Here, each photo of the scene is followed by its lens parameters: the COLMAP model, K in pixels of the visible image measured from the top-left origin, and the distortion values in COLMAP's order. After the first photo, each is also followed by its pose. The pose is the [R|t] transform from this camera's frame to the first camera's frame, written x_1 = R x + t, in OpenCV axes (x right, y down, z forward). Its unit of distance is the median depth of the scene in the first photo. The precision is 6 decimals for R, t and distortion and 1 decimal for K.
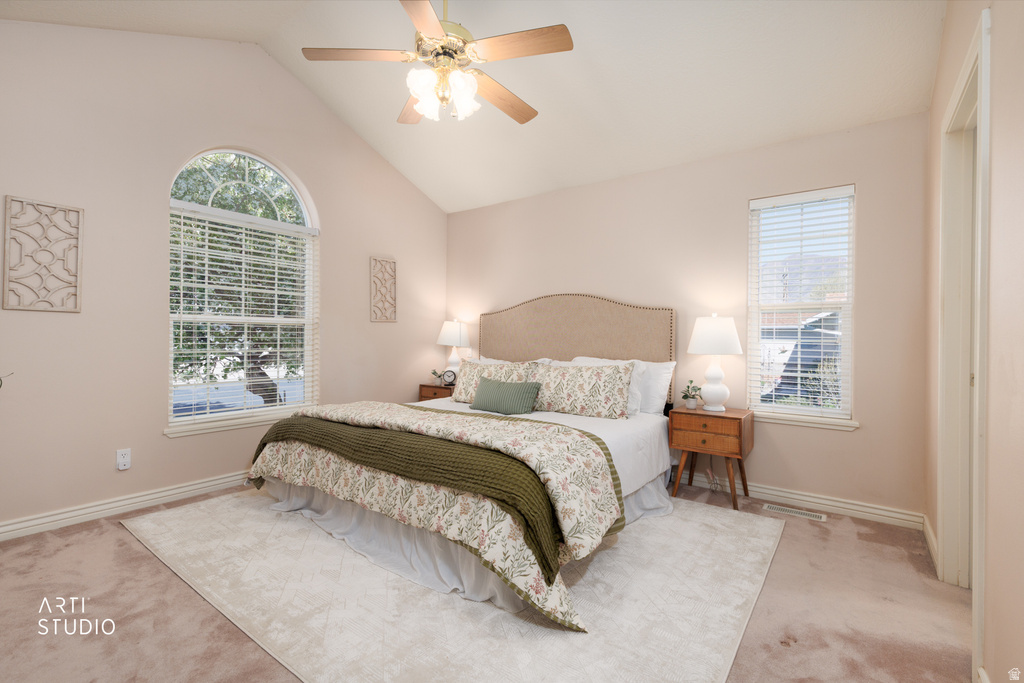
lens RADIAL K [[456.8, 0, 516.0], [0, 456.8, 337.8], [0, 0, 1]] dist [0.007975, -0.001541]
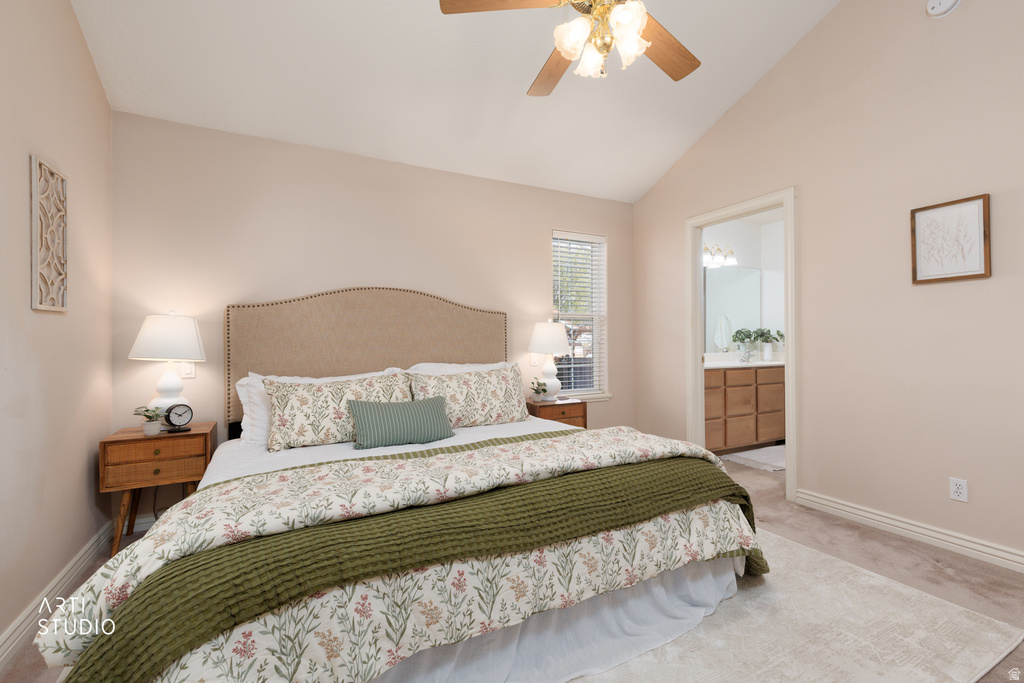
lens RADIAL K [[456.8, 0, 517.5], [0, 456.8, 341.0], [0, 0, 1]] dist [0.007975, -0.001541]
pose [[0.429319, -0.011471, 0.903080, -0.841460], [0.009899, 0.999919, 0.007995, -0.008202], [-0.903098, 0.005507, 0.429398, 0.700147]]
